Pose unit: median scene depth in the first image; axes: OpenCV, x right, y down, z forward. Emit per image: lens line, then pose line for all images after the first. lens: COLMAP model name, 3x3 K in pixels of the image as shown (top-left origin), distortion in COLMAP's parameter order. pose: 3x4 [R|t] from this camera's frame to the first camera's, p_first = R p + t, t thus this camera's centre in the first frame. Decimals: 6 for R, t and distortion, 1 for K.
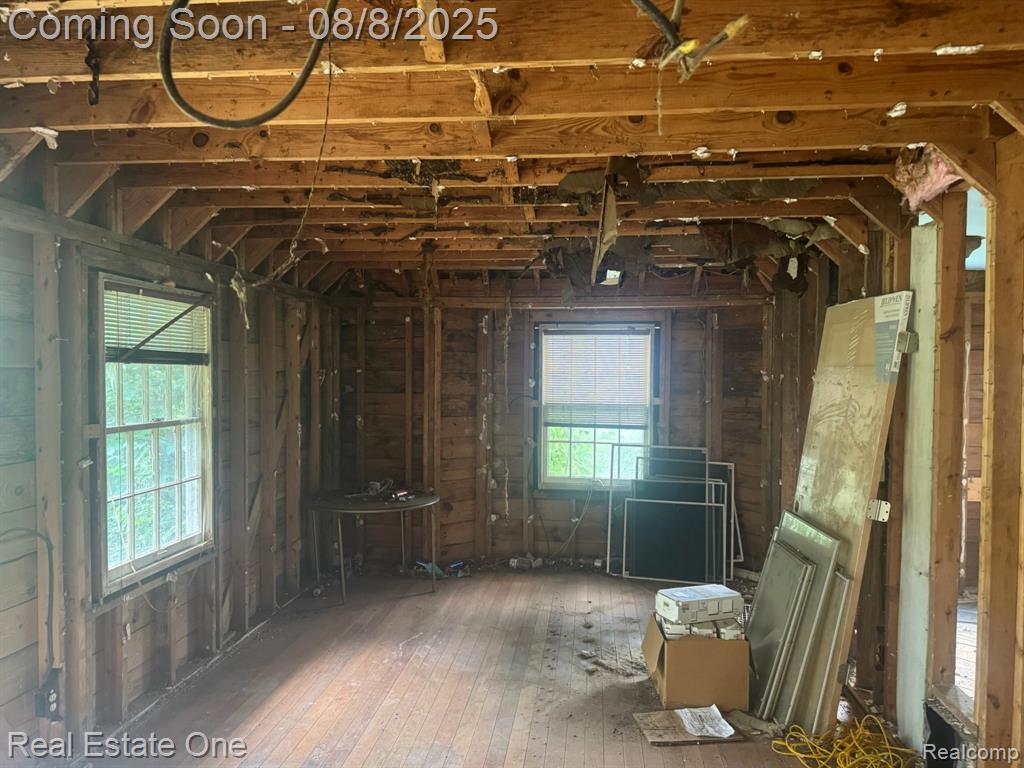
lens RADIAL K [[727.9, 0, 512.0], [0, 727.9, 384.0], [0, 0, 1]] dist [0.171723, -0.221840]
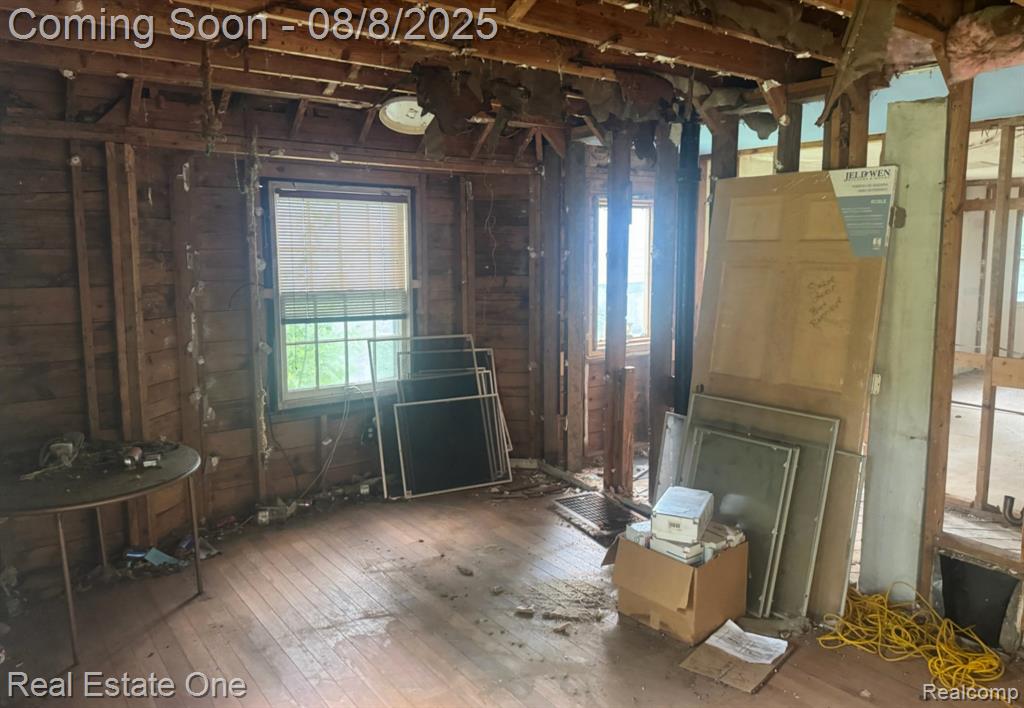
lens RADIAL K [[727.2, 0, 511.4], [0, 727.2, 324.6], [0, 0, 1]] dist [0.073938, -0.096435]
pose [[0.740729, -0.076101, 0.667479, -0.282687], [0.017115, 0.995378, 0.094493, -0.007044], [-0.671586, -0.058570, 0.738608, 0.317388]]
